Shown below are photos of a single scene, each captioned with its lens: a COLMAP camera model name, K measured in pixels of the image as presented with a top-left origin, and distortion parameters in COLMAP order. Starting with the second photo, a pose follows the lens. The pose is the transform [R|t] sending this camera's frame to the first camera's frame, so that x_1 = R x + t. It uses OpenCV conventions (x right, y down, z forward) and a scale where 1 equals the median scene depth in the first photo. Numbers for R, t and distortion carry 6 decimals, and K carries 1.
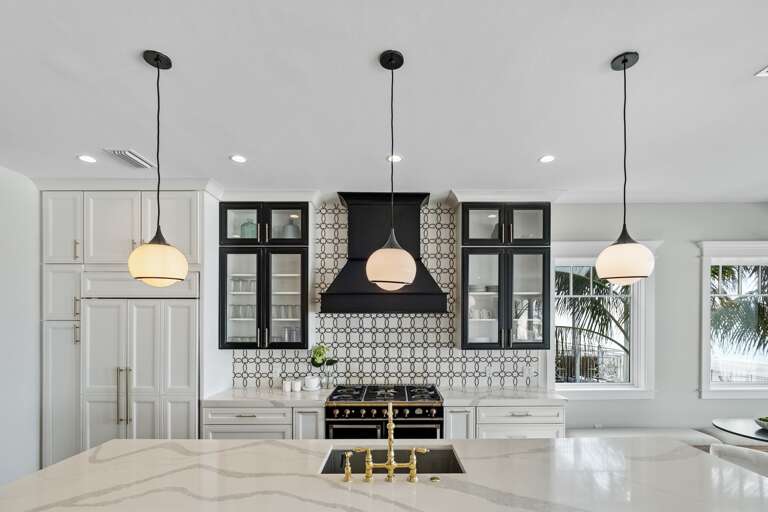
lens RADIAL K [[345.9, 0, 397.1], [0, 345.9, 321.6], [0, 0, 1]] dist [0.001881, 0.000066]
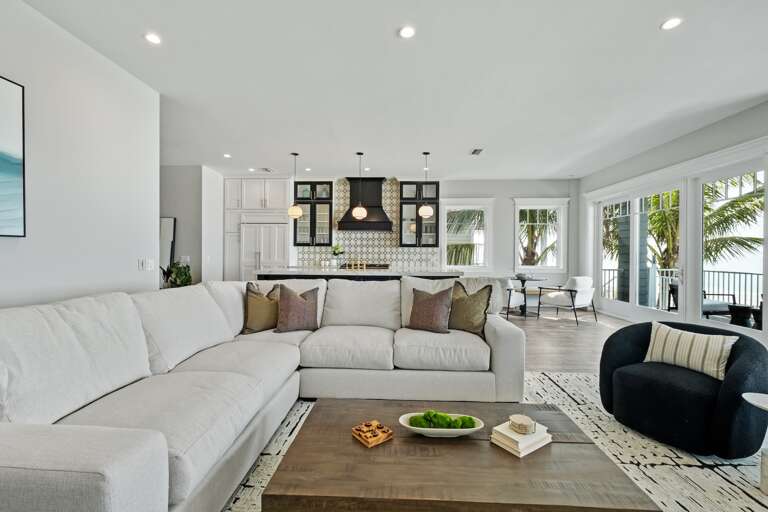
lens RADIAL K [[334.8, 0, 382.6], [0, 334.8, 268.6], [0, 0, 1]] dist [0.000480, -0.000033]
pose [[0.998361, 0.009947, -0.056364, 0.199370], [-0.007950, 0.999337, 0.035536, 0.145185], [0.056681, -0.035030, 0.997778, -1.185786]]
